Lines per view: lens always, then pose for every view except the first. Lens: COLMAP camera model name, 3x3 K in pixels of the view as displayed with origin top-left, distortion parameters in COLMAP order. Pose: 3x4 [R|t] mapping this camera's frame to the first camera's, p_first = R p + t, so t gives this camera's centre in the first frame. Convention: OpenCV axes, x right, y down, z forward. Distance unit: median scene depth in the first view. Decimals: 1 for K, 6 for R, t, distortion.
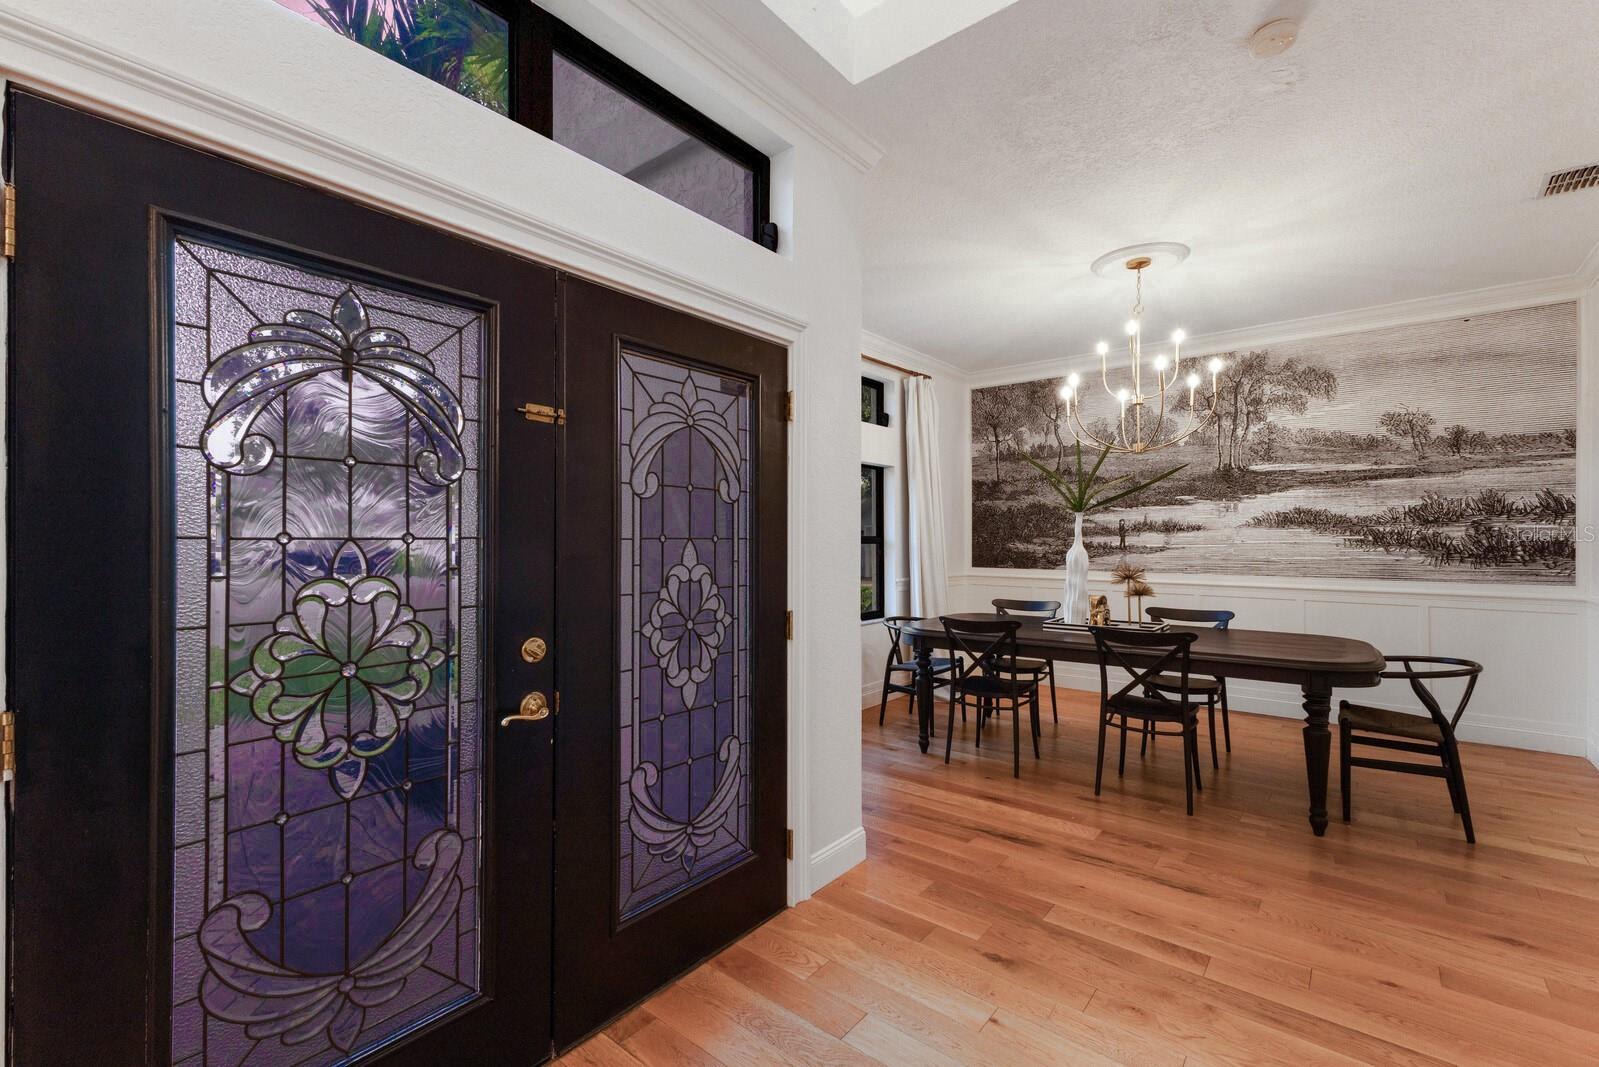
lens RADIAL K [[692.5, 0, 797.6], [0, 692.5, 530.9], [0, 0, 1]] dist [0.009497, -0.000558]
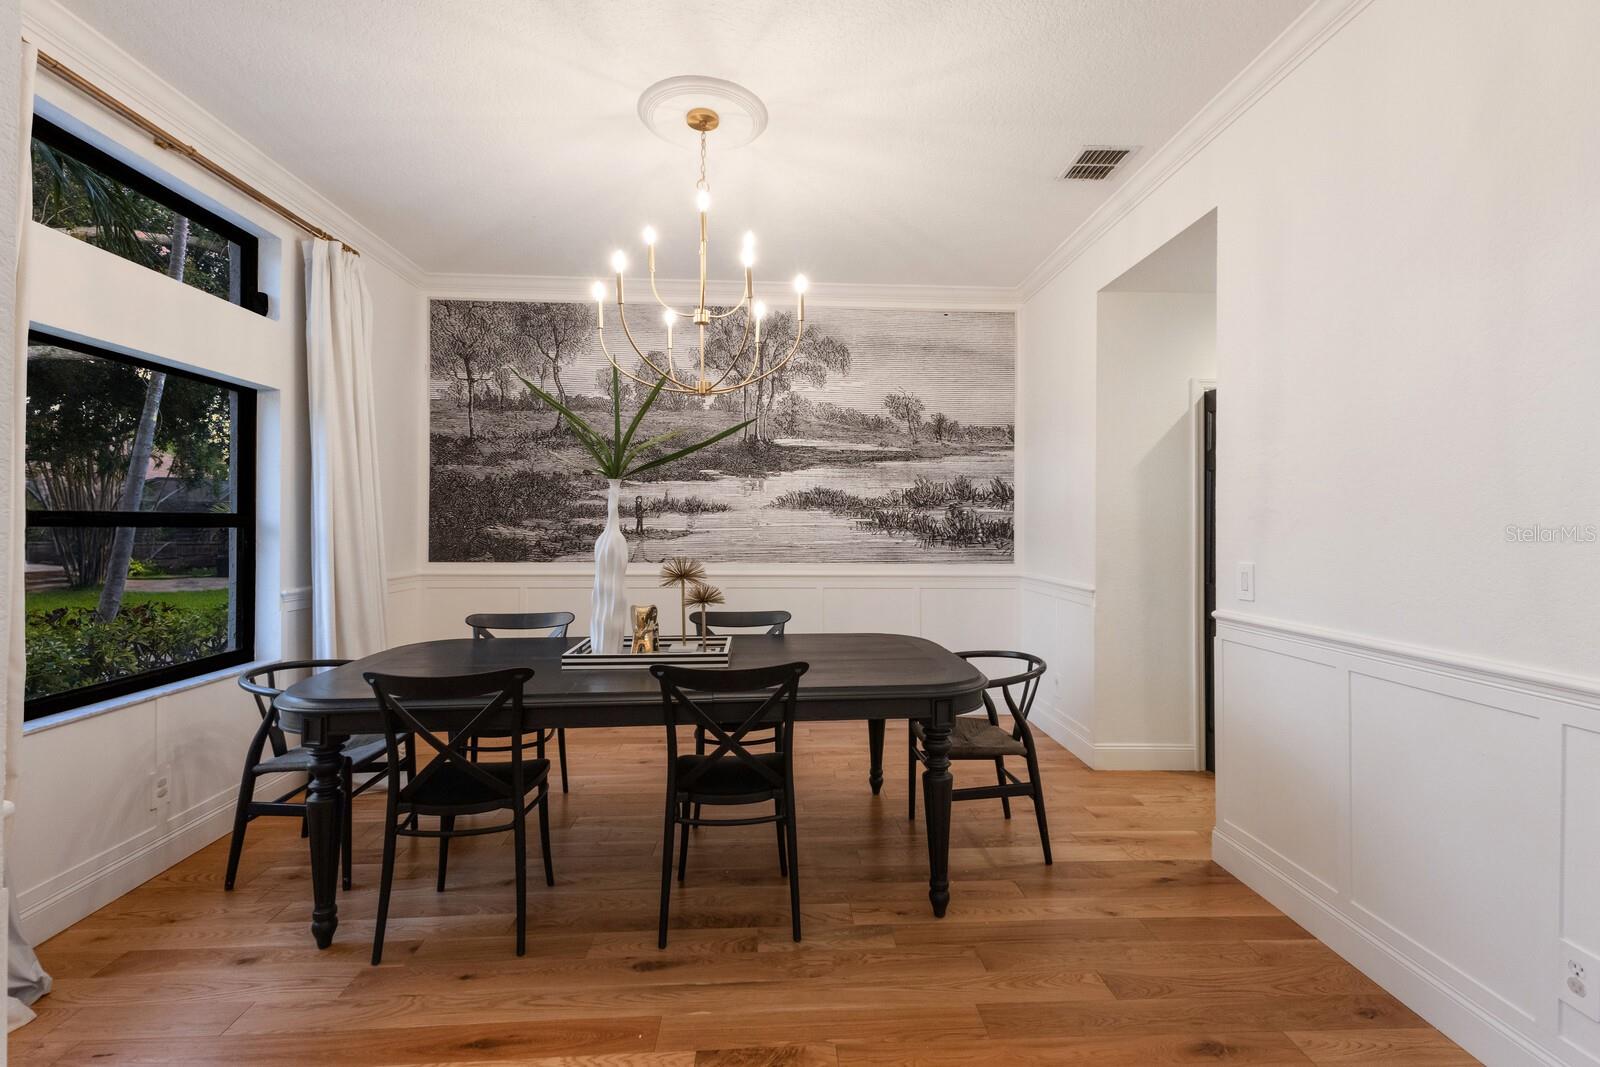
lens RADIAL K [[693.0, 0, 794.2], [0, 693.0, 517.8], [0, 0, 1]] dist [0.009497, -0.000558]
pose [[0.739674, 0.007692, 0.672922, 0.080722], [-0.010935, 0.999940, 0.000590, 0.006639], [-0.672877, -0.007795, 0.739714, 0.353933]]
